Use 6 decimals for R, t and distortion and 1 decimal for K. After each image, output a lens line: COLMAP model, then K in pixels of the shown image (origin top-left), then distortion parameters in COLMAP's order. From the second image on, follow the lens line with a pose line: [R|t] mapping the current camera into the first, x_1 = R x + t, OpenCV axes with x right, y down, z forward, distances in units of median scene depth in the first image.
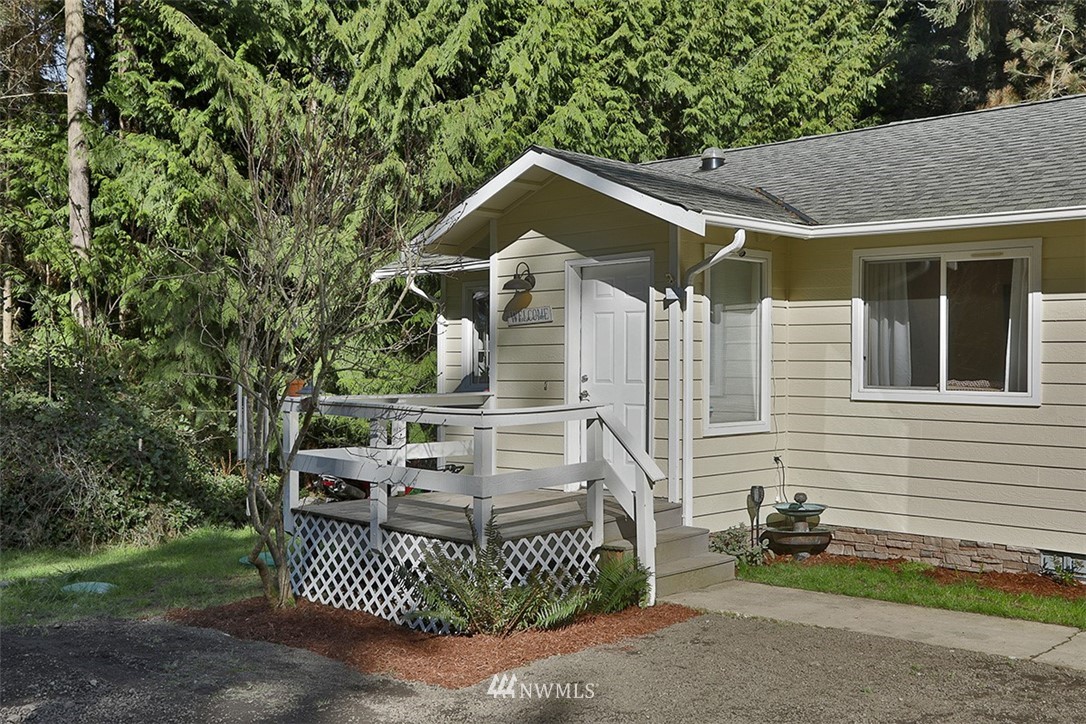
lens RADIAL K [[1175.4, 0, 547.0], [0, 1175.4, 361.5], [0, 0, 1]] dist [0.036630, 0.000000]
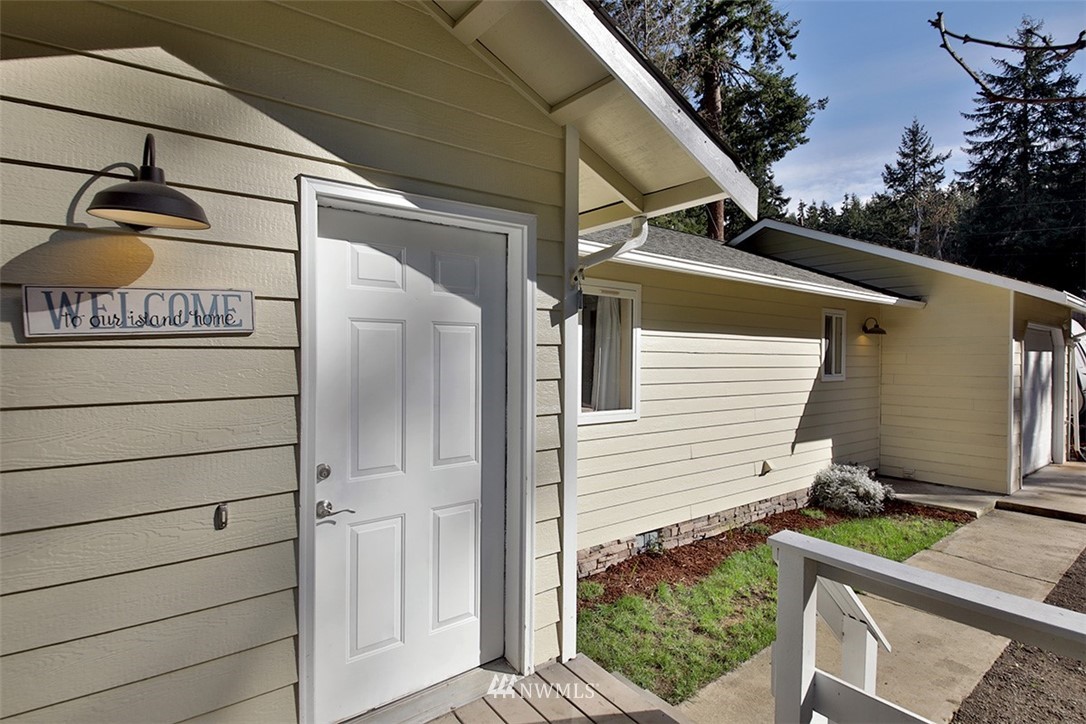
lens RADIAL K [[554.8, 0, 545.0], [0, 554.8, 361.5], [0, 0, 1]] dist [-0.007081, -0.002496]
pose [[0.147946, -0.015306, 0.988877, -0.155444], [-0.005701, 0.999850, 0.016329, -0.029304], [-0.988979, -0.008053, 0.147836, 0.909393]]
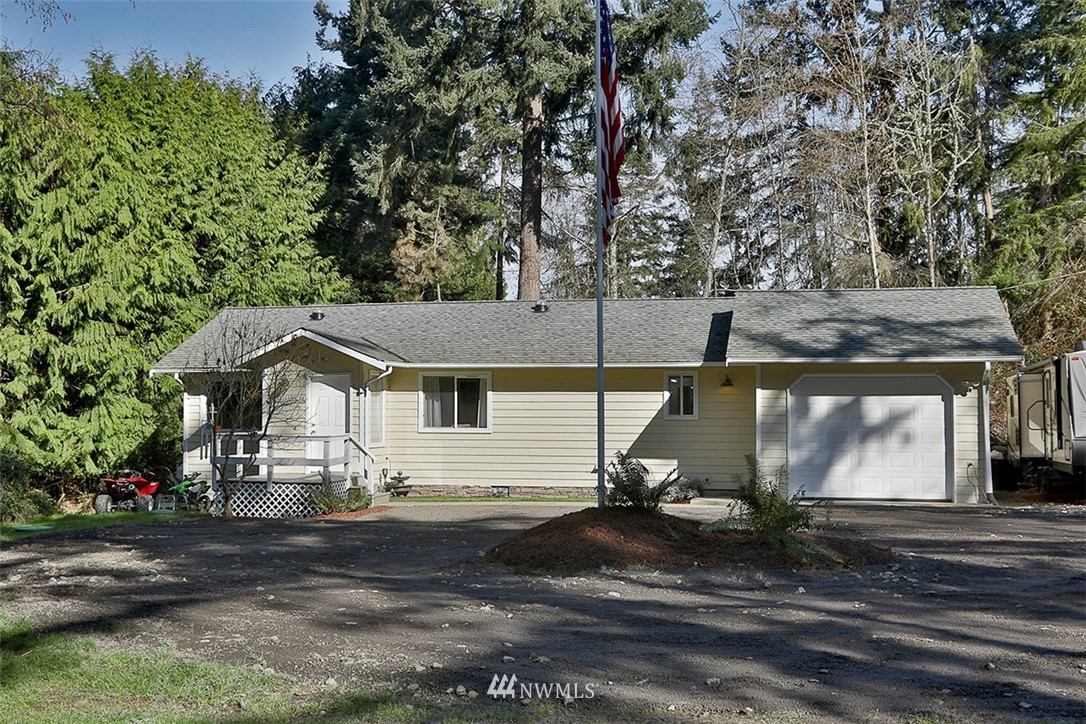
lens RADIAL K [[1316.9, 0, 542.9], [0, 1316.9, 361.8], [0, 0, 1]] dist [0.028383, 0.000000]
pose [[0.852140, 0.016281, 0.523061, -0.965368], [0.004458, 0.999254, -0.038366, -0.008464], [-0.523295, 0.035024, 0.851432, -1.487640]]
